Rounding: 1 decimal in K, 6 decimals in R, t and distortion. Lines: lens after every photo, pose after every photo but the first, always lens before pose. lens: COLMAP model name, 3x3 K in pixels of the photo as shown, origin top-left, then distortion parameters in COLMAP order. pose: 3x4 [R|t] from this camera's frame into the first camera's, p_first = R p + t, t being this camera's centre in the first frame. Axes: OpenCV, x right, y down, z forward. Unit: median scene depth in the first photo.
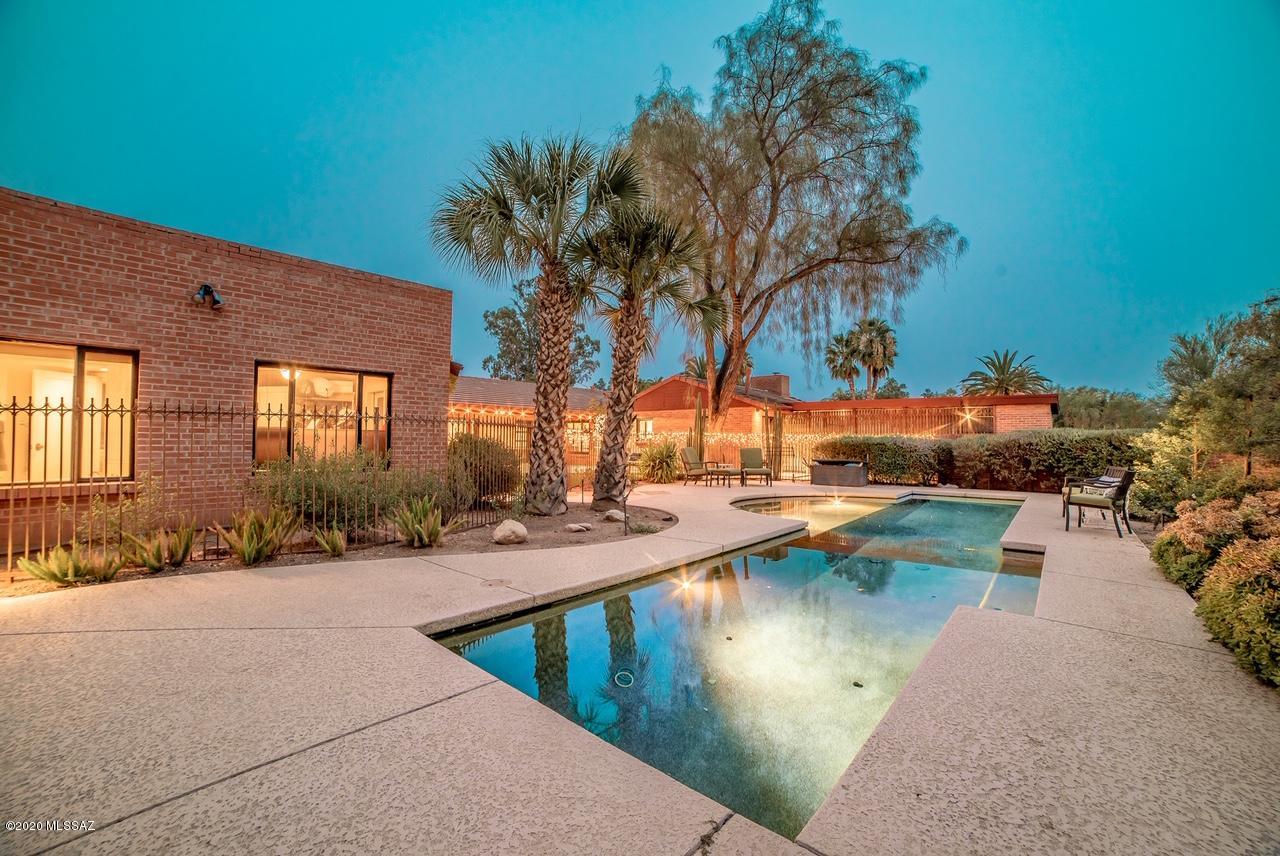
lens RADIAL K [[501.8, 0, 640.0], [0, 501.8, 428.0], [0, 0, 1]] dist [-0.077111, 0.000072]
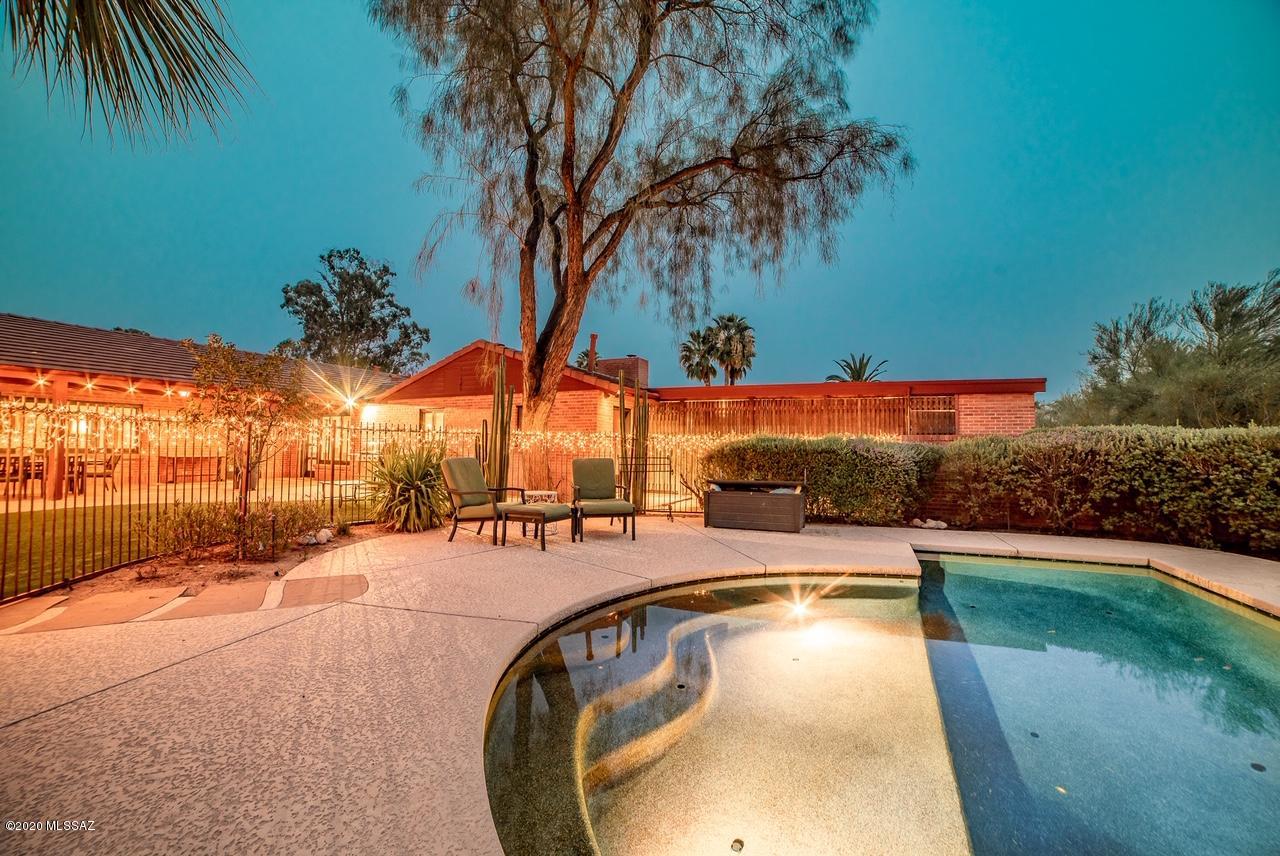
lens RADIAL K [[501.8, 0, 640.0], [0, 501.8, 428.0], [0, 0, 1]] dist [-0.077111, 0.000072]
pose [[0.955747, 0.014370, 0.293839, 0.093812], [-0.011218, 0.999860, -0.012407, 0.011324], [-0.293976, 0.008561, 0.955774, 0.399426]]
